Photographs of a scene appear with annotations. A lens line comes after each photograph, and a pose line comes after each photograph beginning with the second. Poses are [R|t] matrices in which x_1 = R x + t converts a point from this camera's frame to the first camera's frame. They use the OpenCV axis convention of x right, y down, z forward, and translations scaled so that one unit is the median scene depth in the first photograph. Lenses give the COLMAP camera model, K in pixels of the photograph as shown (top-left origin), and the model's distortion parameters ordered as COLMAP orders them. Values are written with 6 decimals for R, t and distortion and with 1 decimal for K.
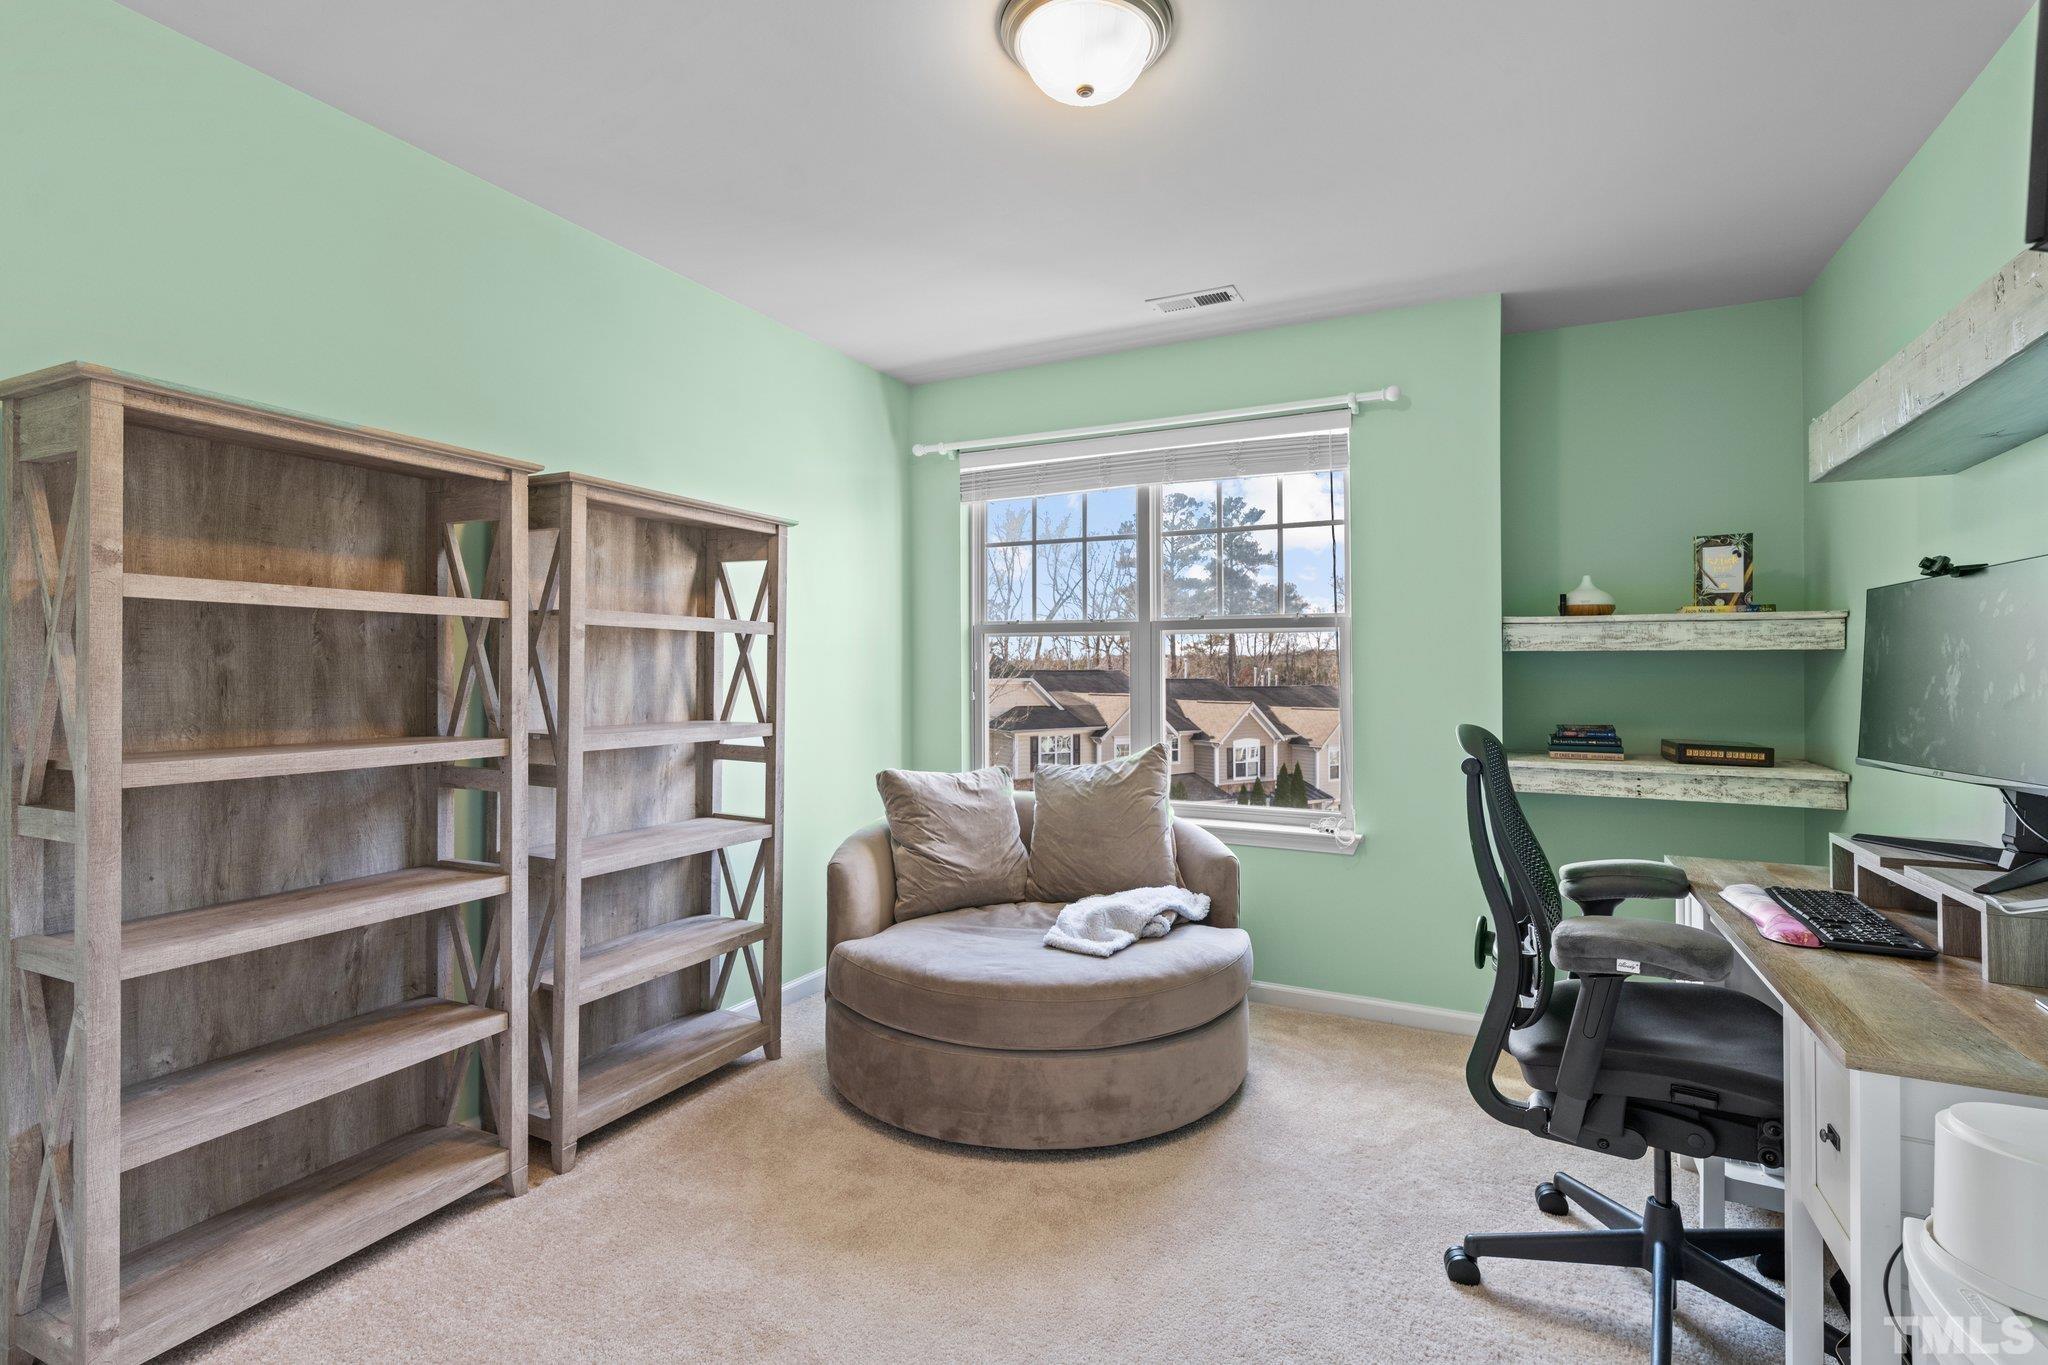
lens RADIAL K [[960.1, 0, 1025.4], [0, 960.1, 662.6], [0, 0, 1]] dist [0.002505, 0.000256]
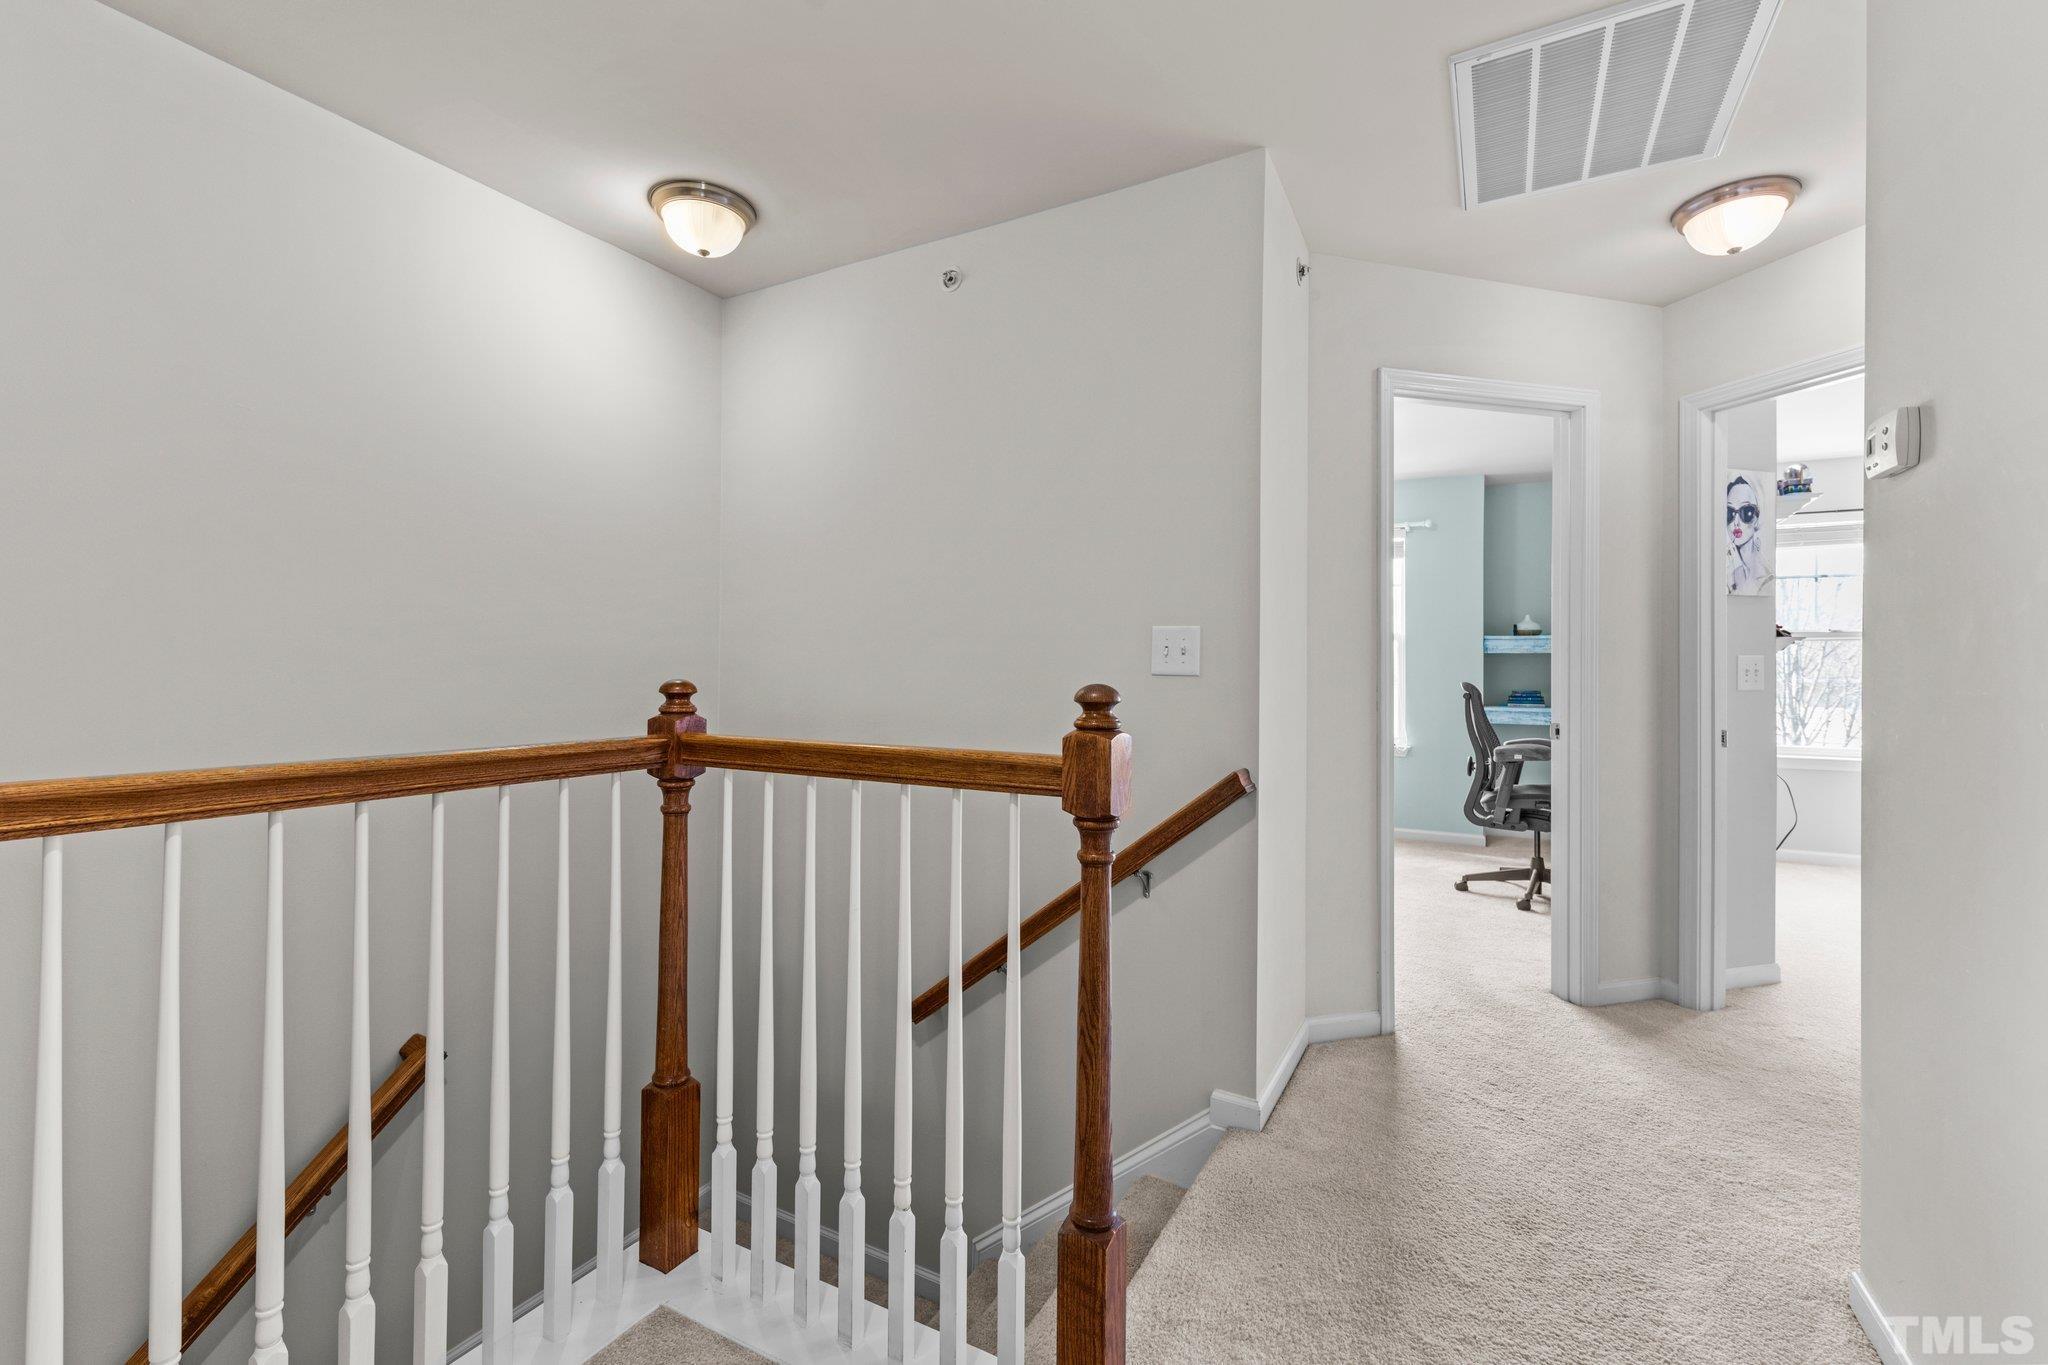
lens RADIAL K [[876.5, 0, 1020.7], [0, 876.5, 679.7], [0, 0, 1]] dist [-0.003123, 0.000219]
pose [[0.999236, 0.003476, -0.038927, -0.403969], [-0.002982, 0.999914, 0.012735, 0.023291], [0.038968, -0.012609, 0.999161, -0.878533]]
